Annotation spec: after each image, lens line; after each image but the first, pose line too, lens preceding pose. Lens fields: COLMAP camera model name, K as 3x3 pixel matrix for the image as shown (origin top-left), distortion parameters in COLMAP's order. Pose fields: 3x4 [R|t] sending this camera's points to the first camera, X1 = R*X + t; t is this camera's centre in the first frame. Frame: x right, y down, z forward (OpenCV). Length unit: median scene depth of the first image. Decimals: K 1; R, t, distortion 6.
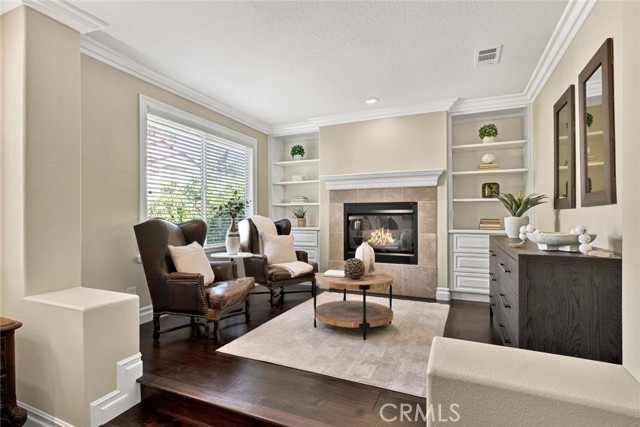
lens RADIAL K [[317.2, 0, 319.5], [0, 317.2, 214.3], [0, 0, 1]] dist [-0.000171, -0.000022]
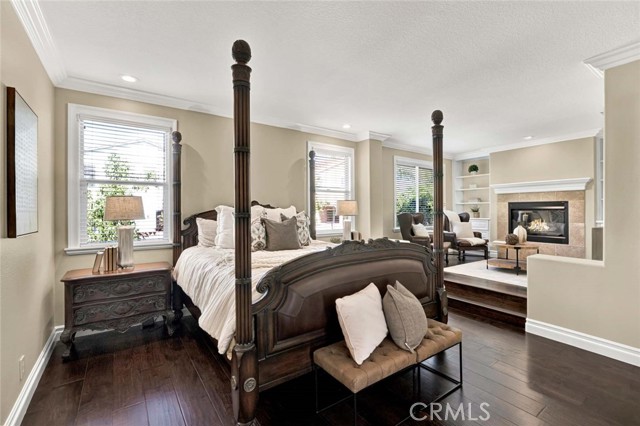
lens RADIAL K [[280.9, 0, 322.2], [0, 280.9, 208.4], [0, 0, 1]] dist [-0.001392, -0.000447]
pose [[0.858314, -0.002338, -0.513119, 0.000525], [0.002109, 0.999997, -0.001029, -0.006622], [0.513120, -0.000199, 0.858317, -0.670267]]
